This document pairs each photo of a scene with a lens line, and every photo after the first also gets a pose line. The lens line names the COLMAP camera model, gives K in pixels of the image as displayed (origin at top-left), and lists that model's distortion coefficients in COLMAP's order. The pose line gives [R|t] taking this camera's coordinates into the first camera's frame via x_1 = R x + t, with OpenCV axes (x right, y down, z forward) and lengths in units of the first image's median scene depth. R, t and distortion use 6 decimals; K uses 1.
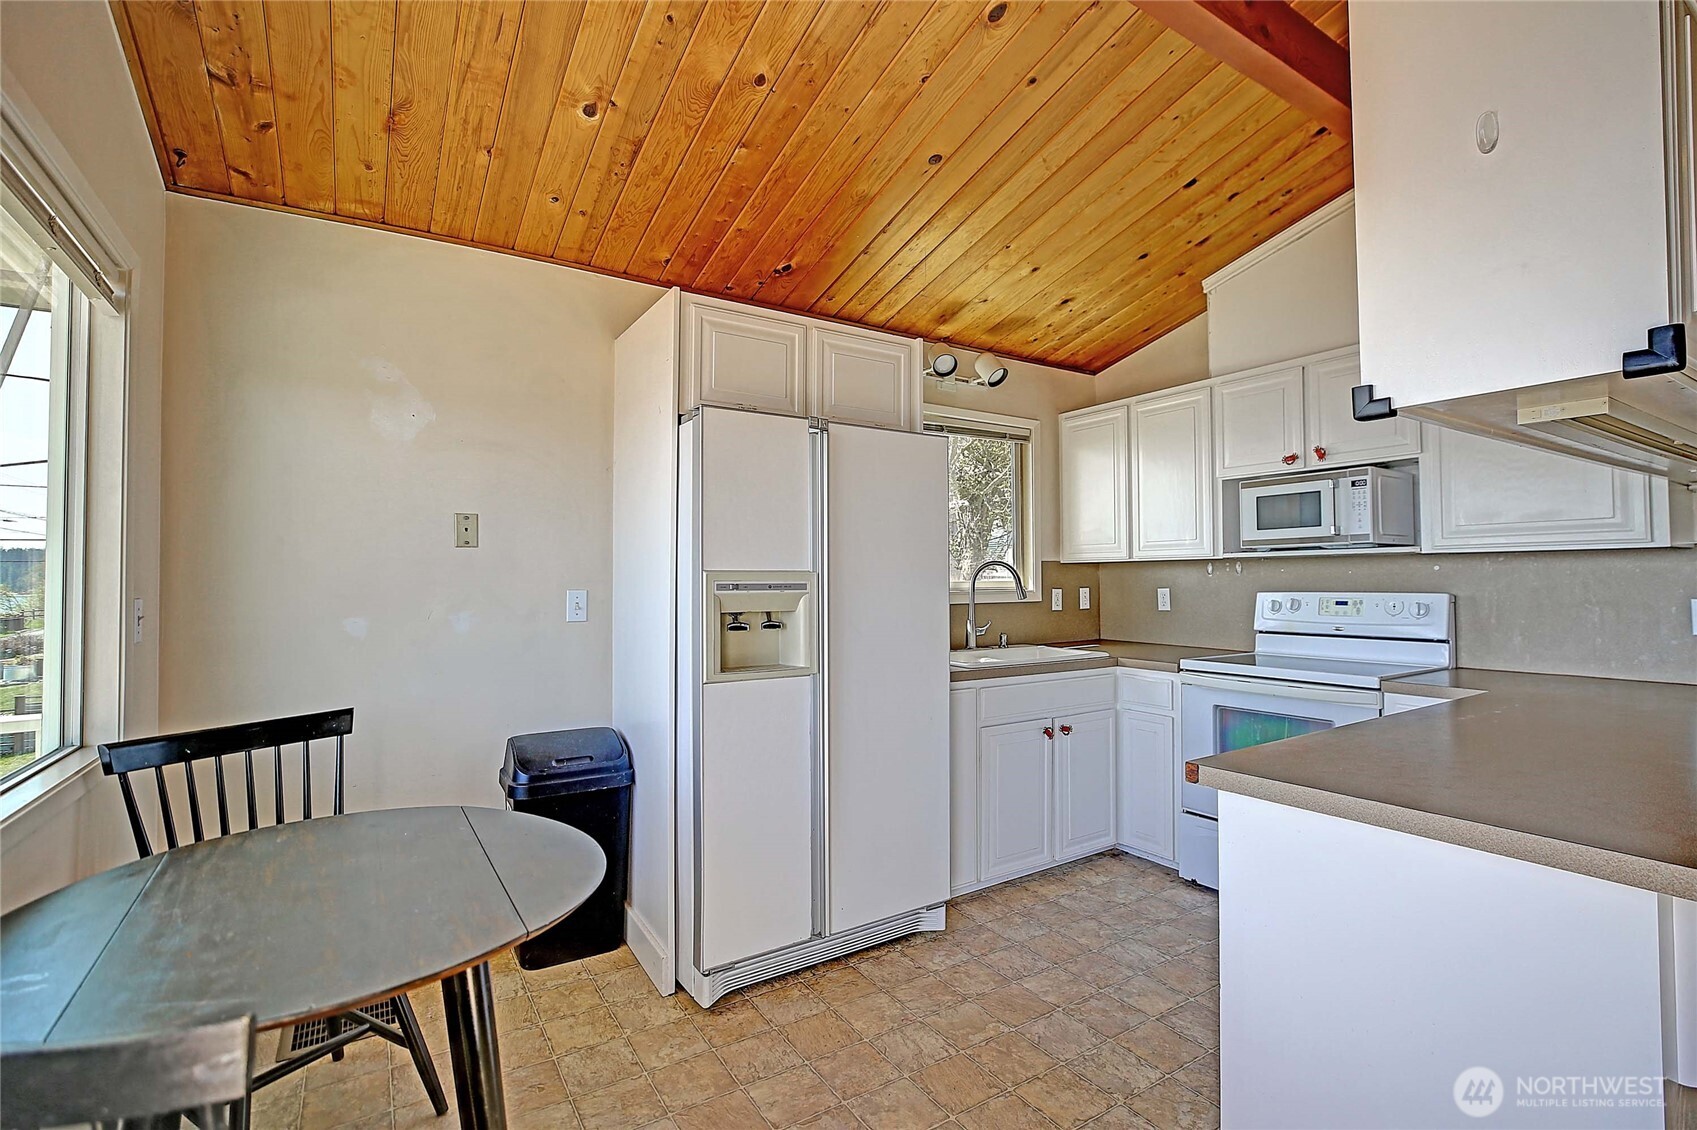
lens RADIAL K [[779.8, 0, 858.6], [0, 779.8, 561.6], [0, 0, 1]] dist [-0.003059, -0.000139]
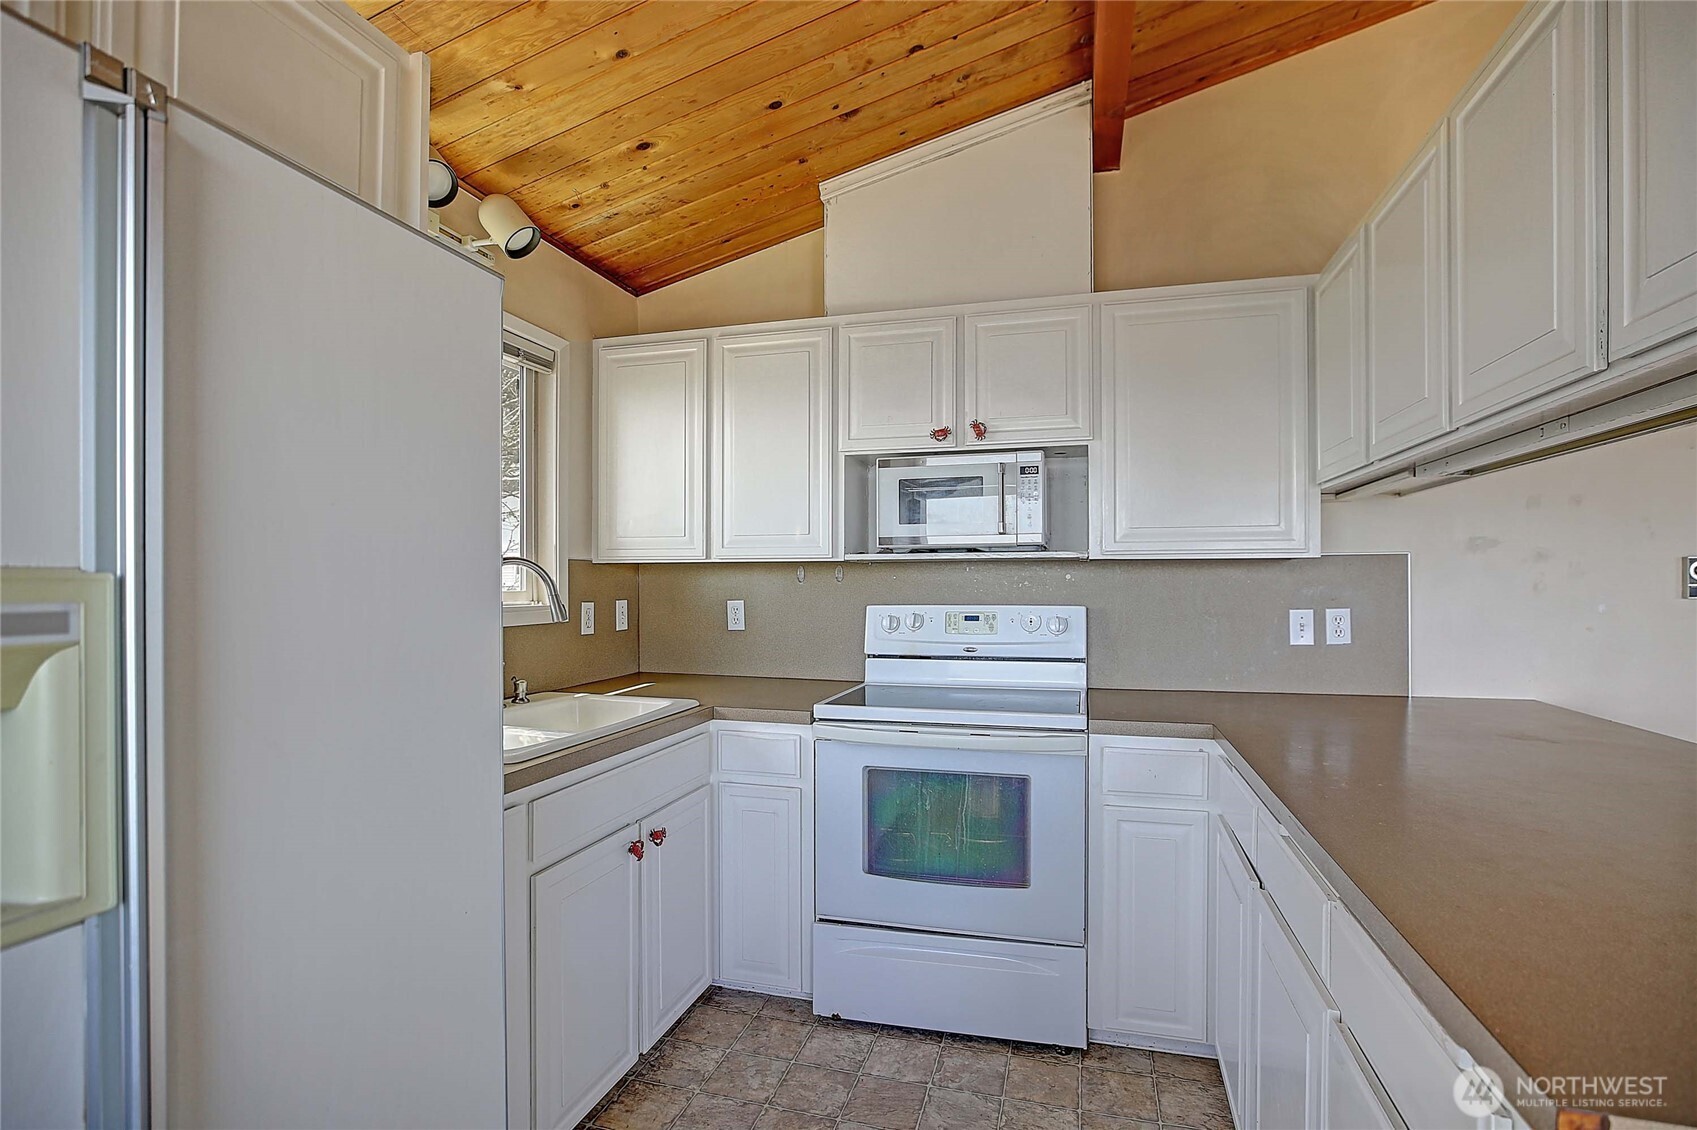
lens RADIAL K [[809.3, 0, 861.6], [0, 809.3, 580.4], [0, 0, 1]] dist [-0.027048, 0.022930]
pose [[0.747807, 0.005102, 0.663897, -0.034778], [-0.017966, 0.999760, 0.012555, 0.004781], [-0.663673, -0.021316, 0.747719, 0.434174]]
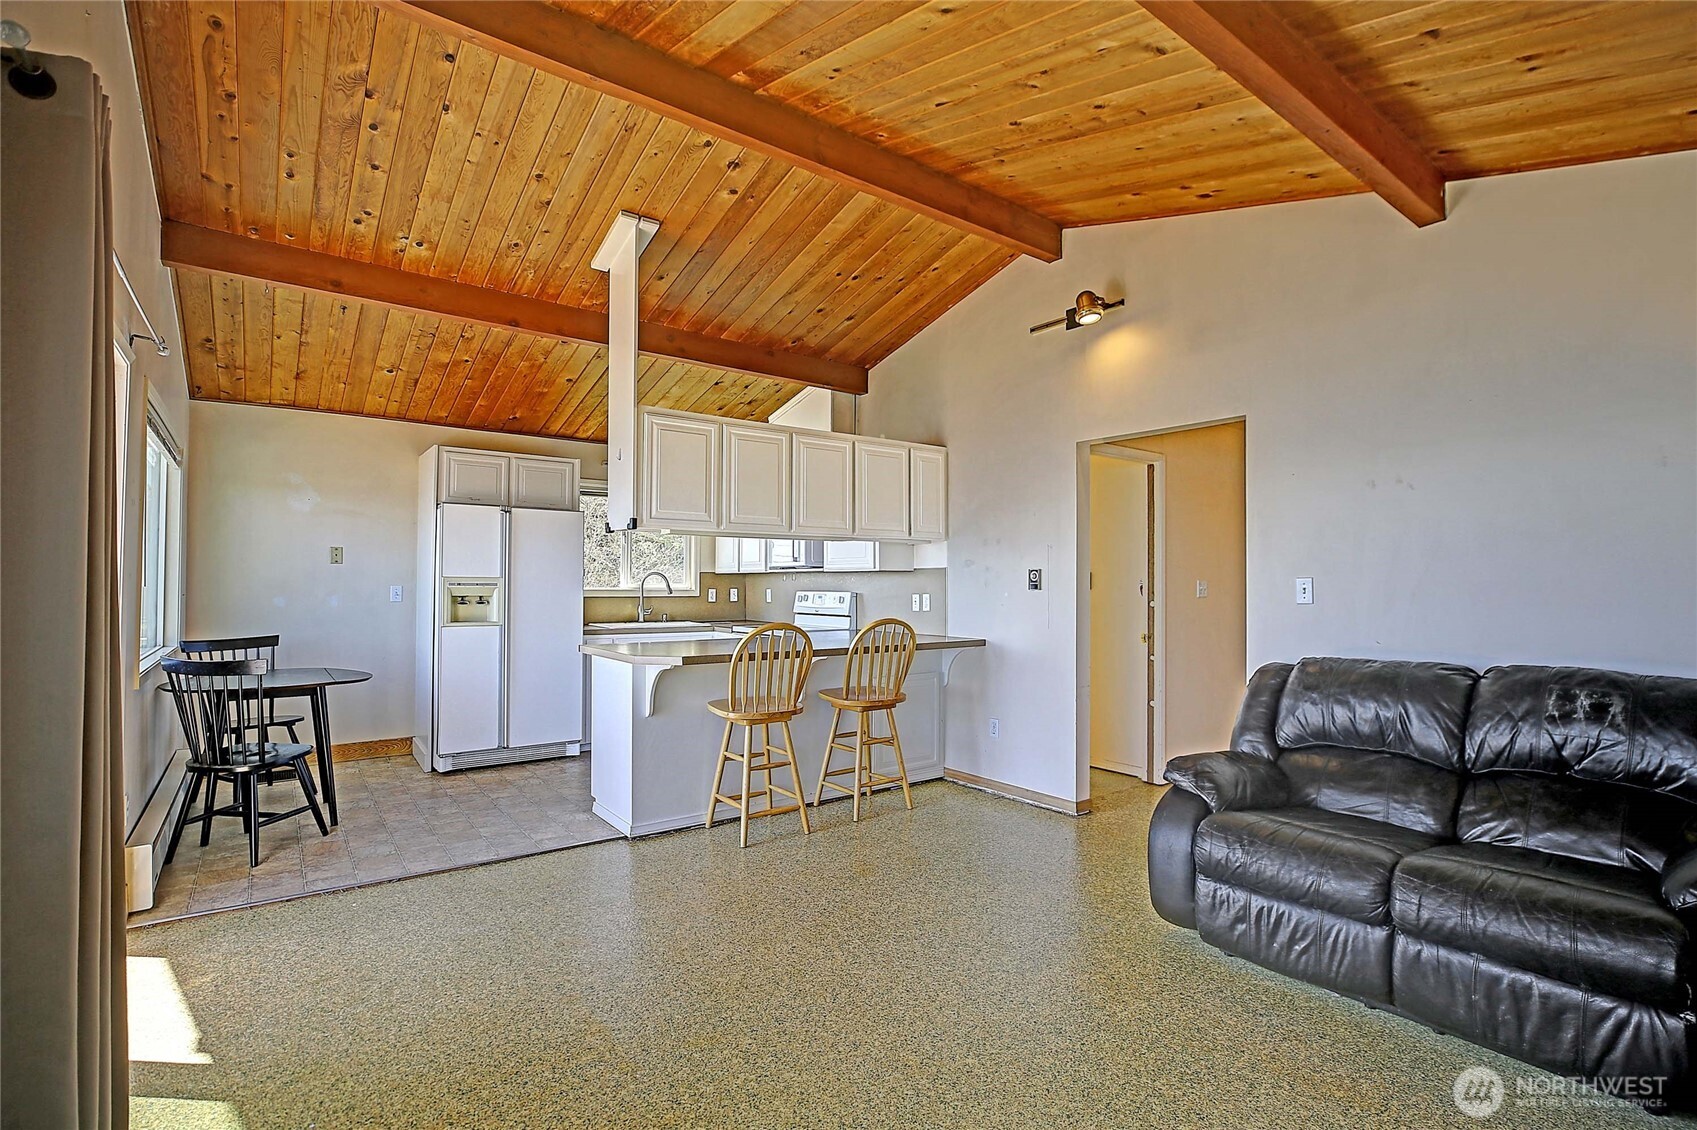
lens RADIAL K [[798.7, 0, 867.4], [0, 798.7, 574.2], [0, 0, 1]] dist [-0.008698, -0.000183]
pose [[0.997099, 0.010767, 0.075345, 0.595657], [-0.011449, 0.999897, 0.008632, -0.020596], [-0.075245, -0.009470, 0.997120, -0.966983]]
